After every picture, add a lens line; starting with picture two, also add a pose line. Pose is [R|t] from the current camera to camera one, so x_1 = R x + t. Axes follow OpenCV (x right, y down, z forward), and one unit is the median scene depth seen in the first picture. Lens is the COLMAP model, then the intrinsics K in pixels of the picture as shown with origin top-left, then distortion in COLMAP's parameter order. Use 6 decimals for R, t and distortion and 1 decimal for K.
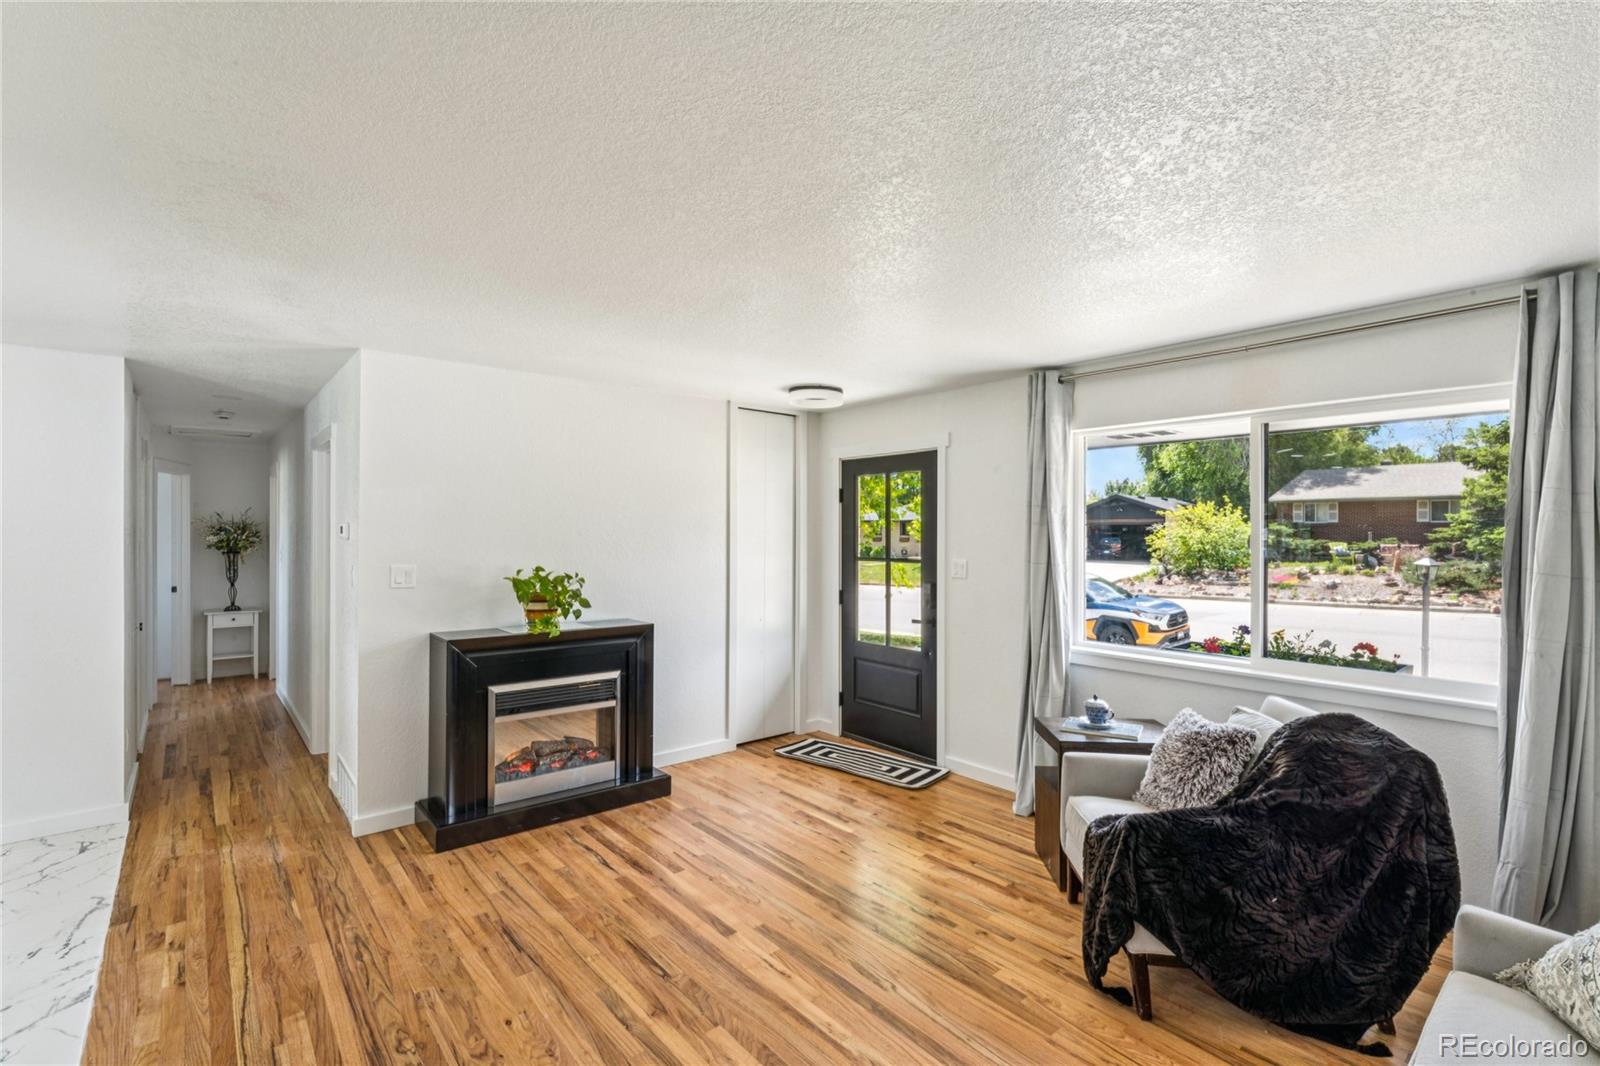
lens RADIAL K [[727.5, 0, 805.9], [0, 727.5, 525.8], [0, 0, 1]] dist [0.000606, -0.000176]
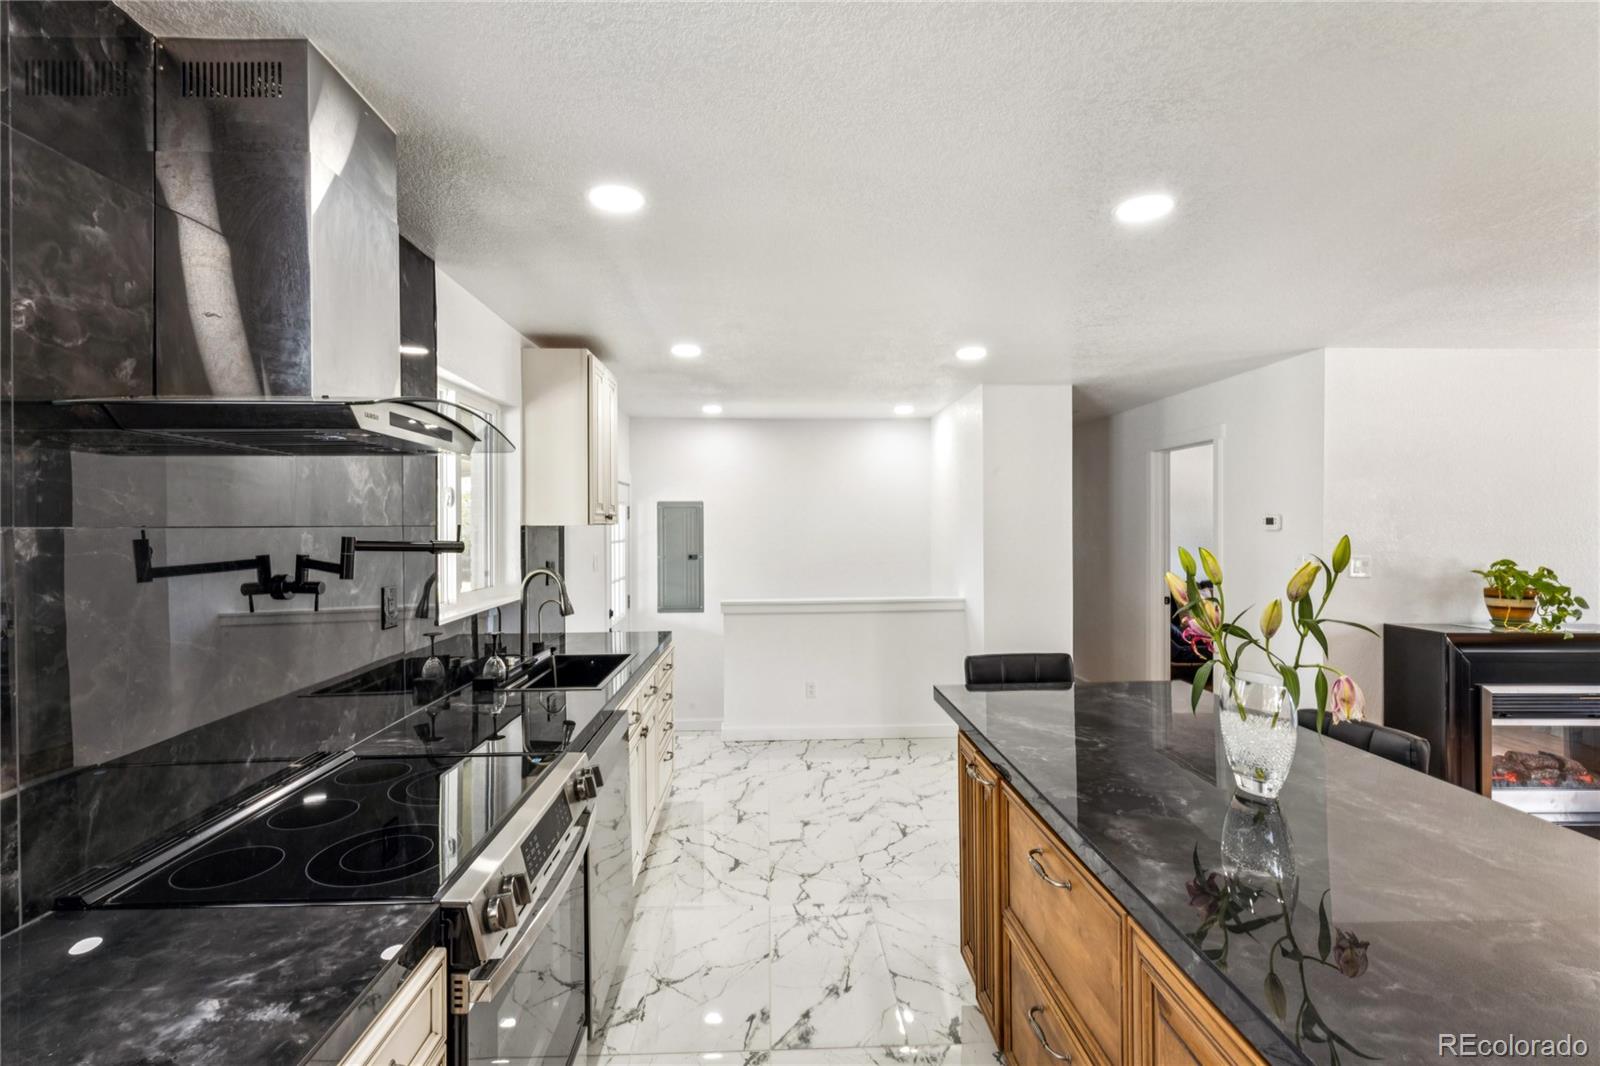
lens RADIAL K [[740.4, 0, 800.0], [0, 740.4, 533.0], [0, 0, 1]] dist [-0.000506, 0.000217]
pose [[0.787862, -0.005680, -0.615826, -0.511659], [0.011725, 0.999915, 0.005778, 0.007855], [0.615741, -0.011773, 0.787861, -0.277679]]
